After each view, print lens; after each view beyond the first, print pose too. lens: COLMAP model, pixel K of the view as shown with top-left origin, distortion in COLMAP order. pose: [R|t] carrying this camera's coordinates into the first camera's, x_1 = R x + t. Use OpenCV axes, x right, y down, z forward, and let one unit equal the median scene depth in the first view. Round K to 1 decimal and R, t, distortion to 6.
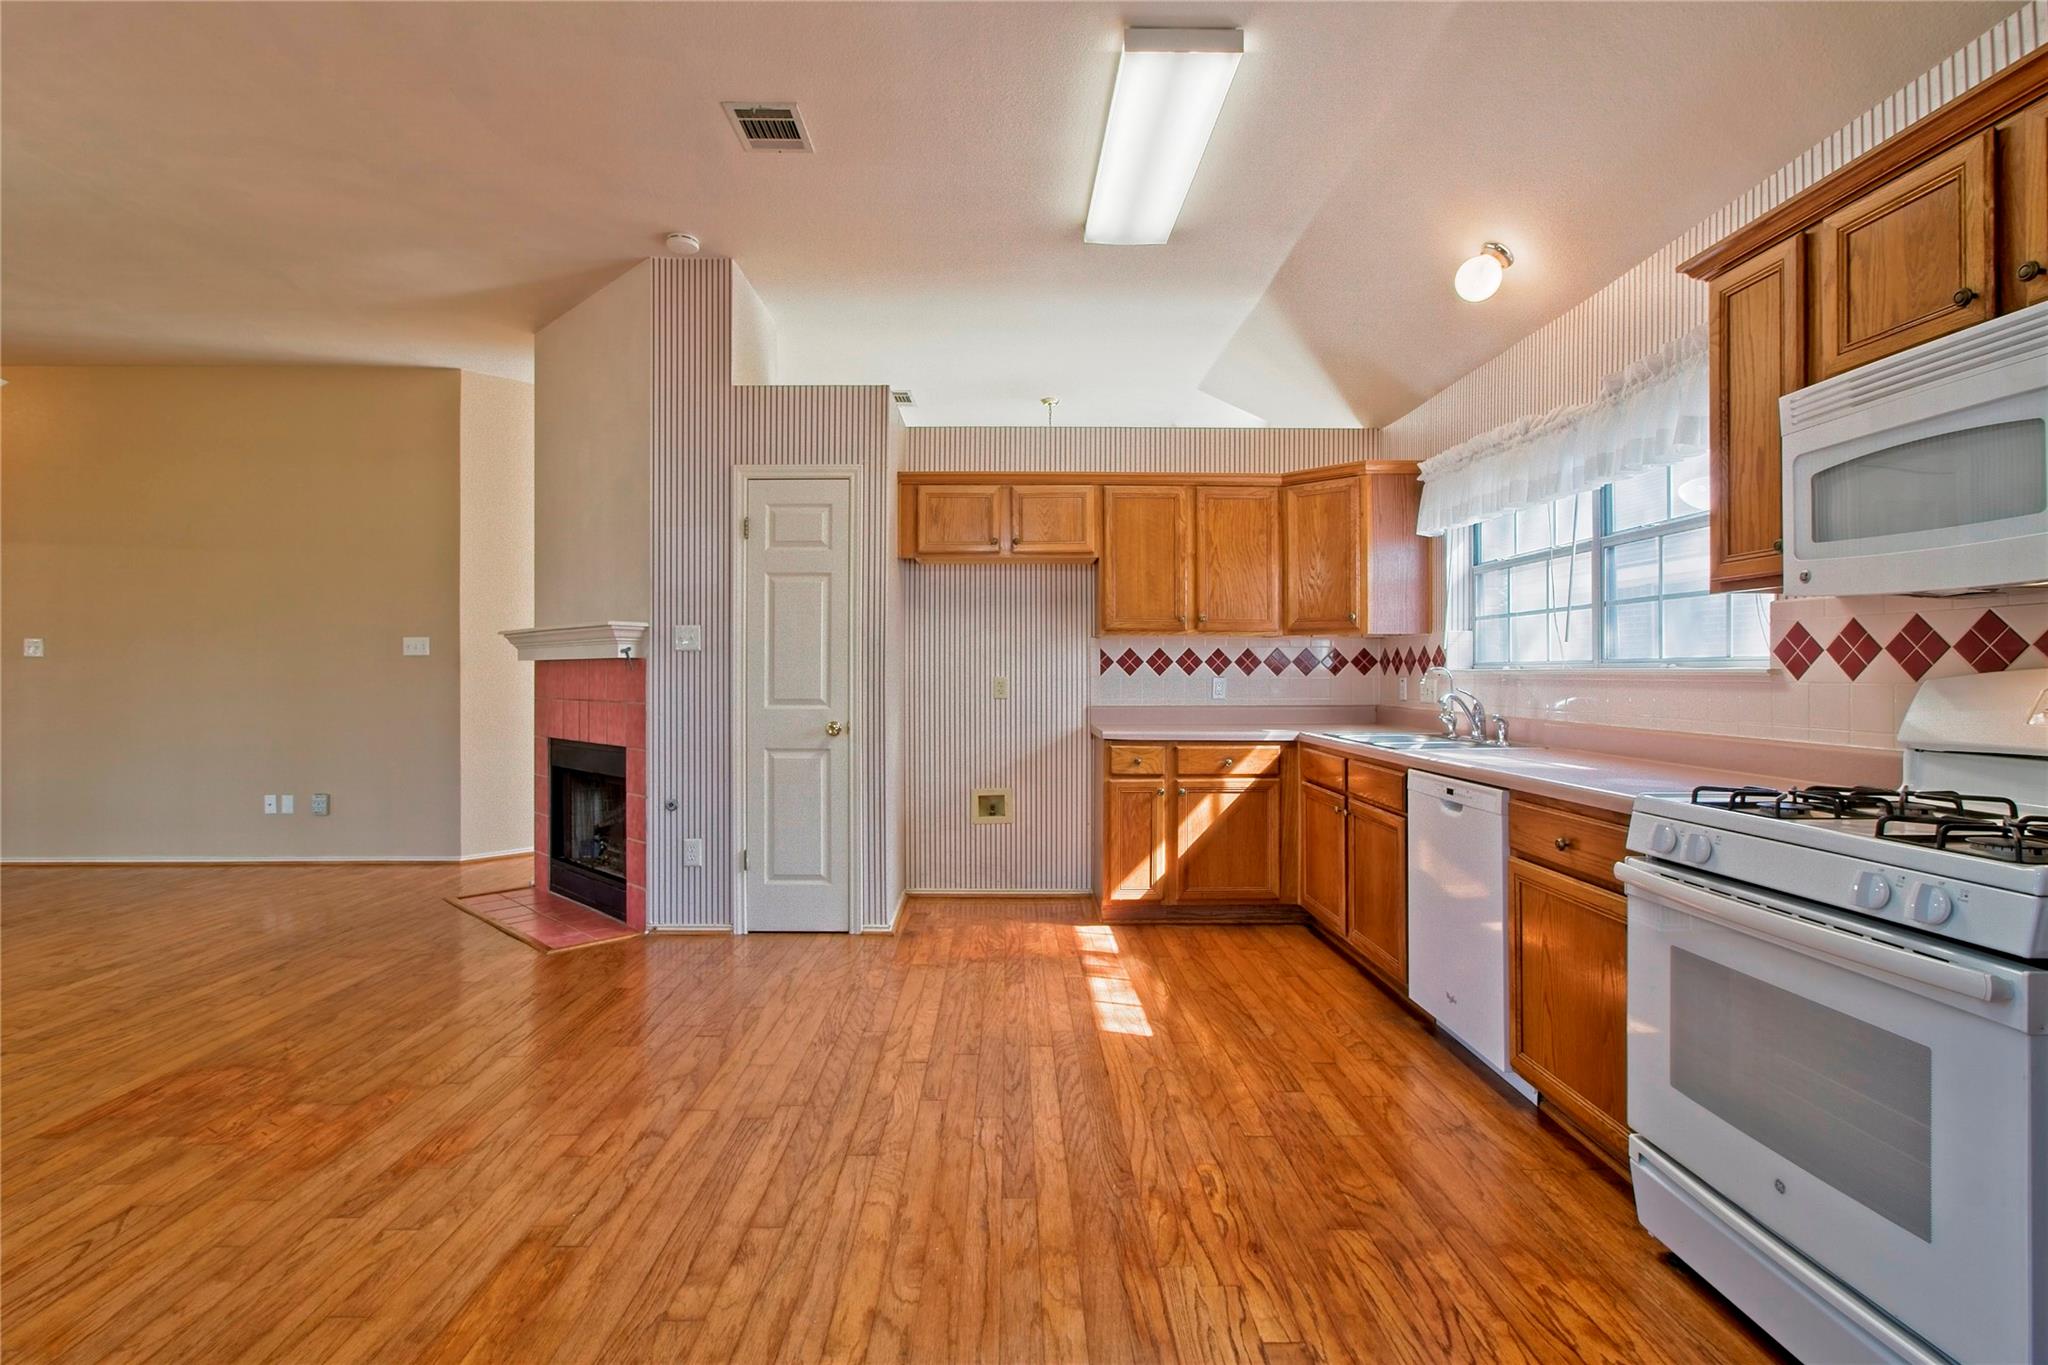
lens RADIAL K [[944.6, 0, 1019.7], [0, 944.6, 667.8], [0, 0, 1]] dist [-0.008887, 0.005974]
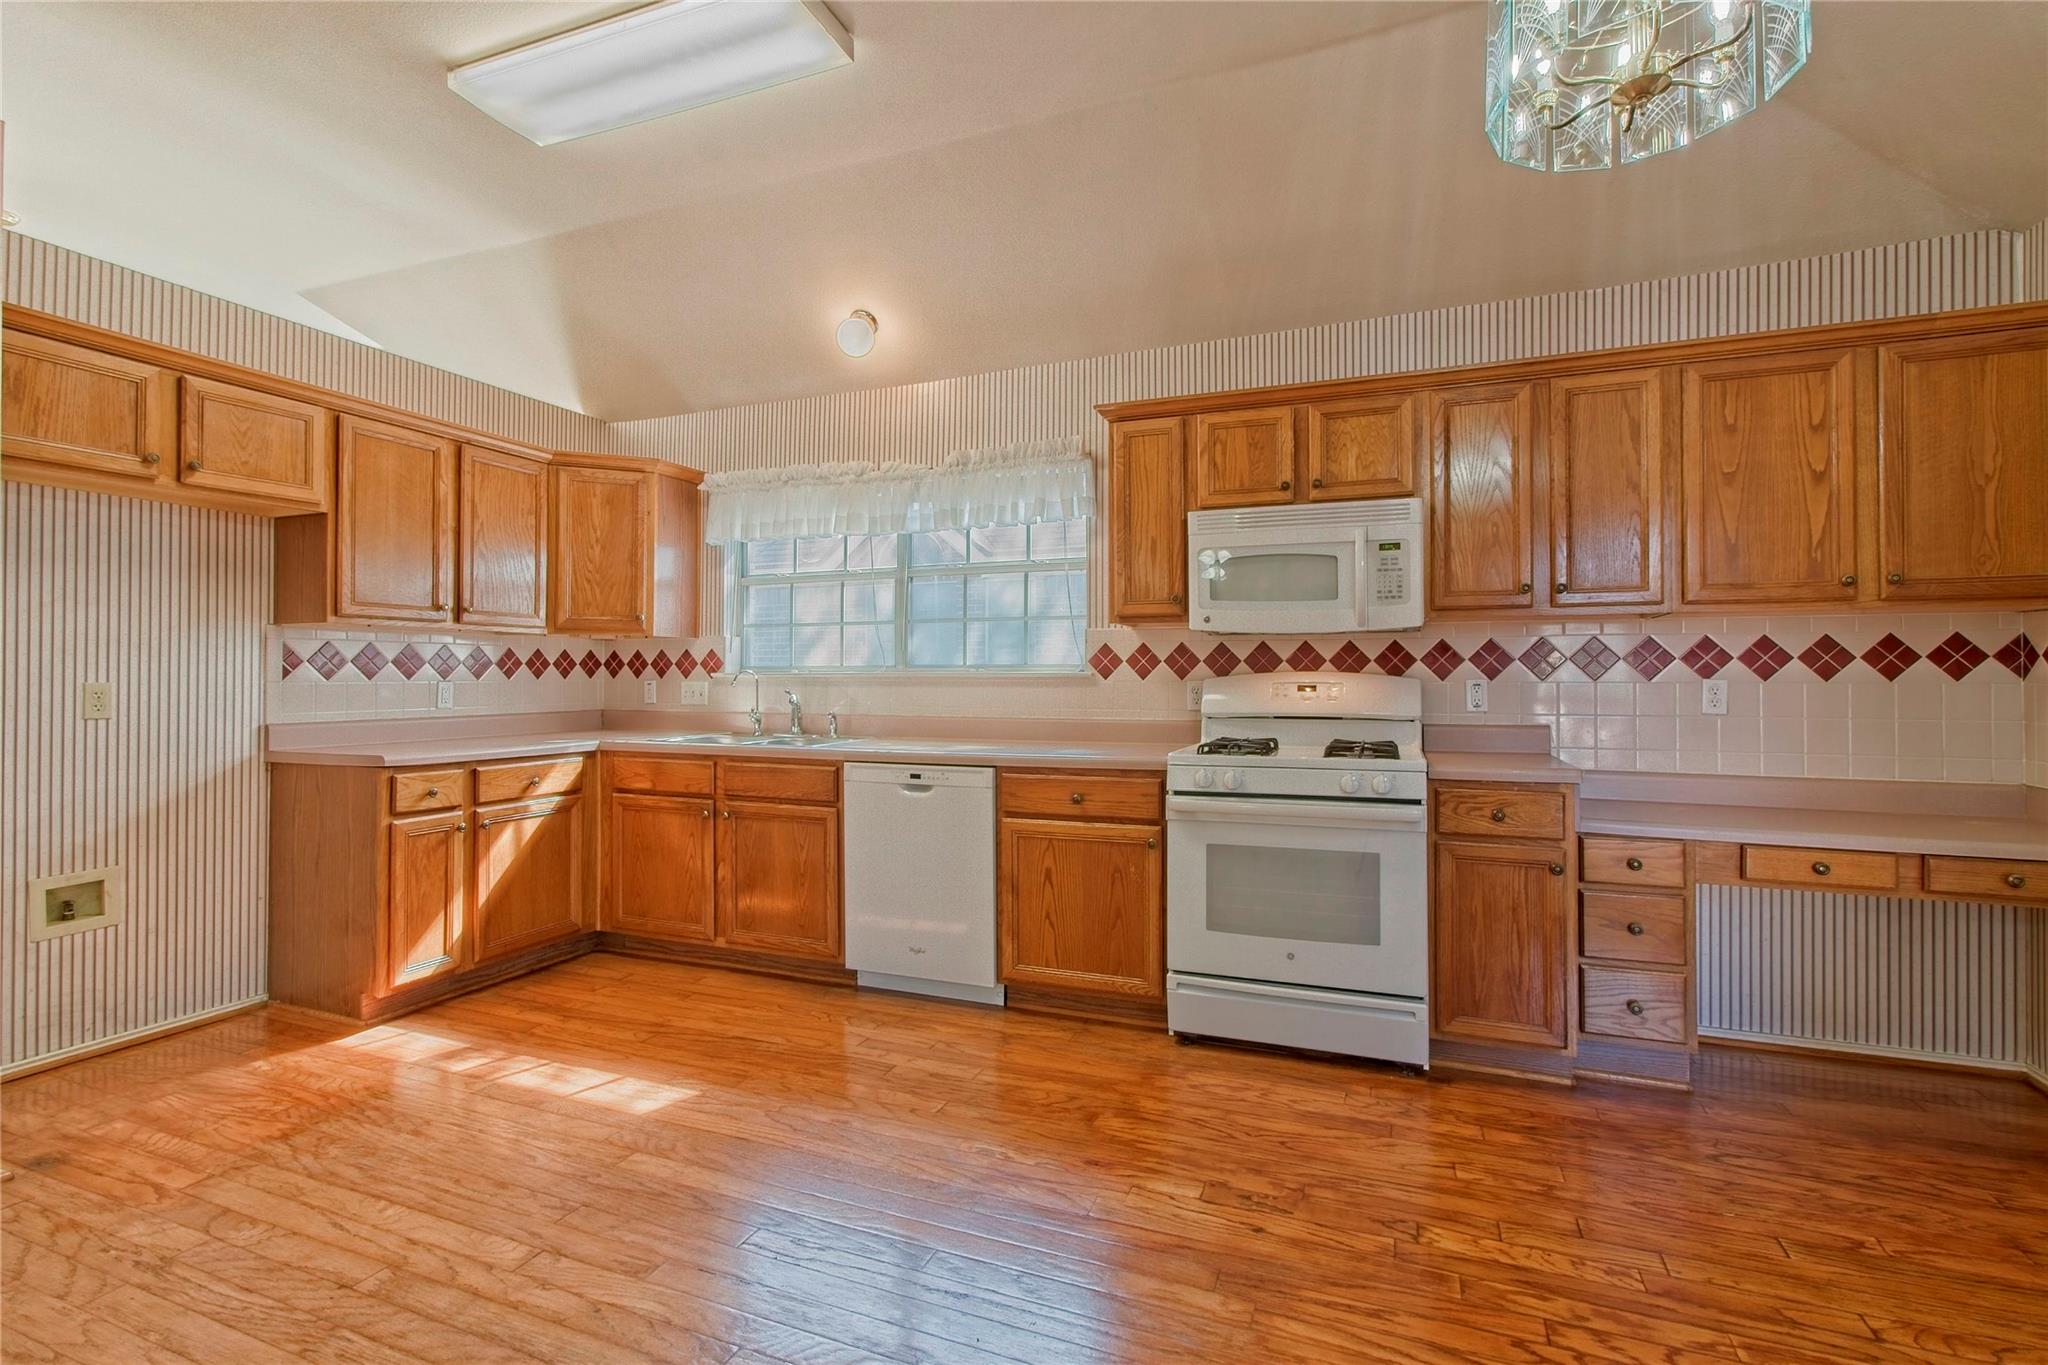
lens RADIAL K [[944.6, 0, 1016.0], [0, 944.6, 666.1], [0, 0, 1]] dist [-0.008887, 0.005974]
pose [[0.388263, 0.010027, 0.921494, -0.622764], [-0.005189, 0.999949, -0.008694, 0.003701], [-0.921534, -0.001406, 0.388295, 0.447043]]
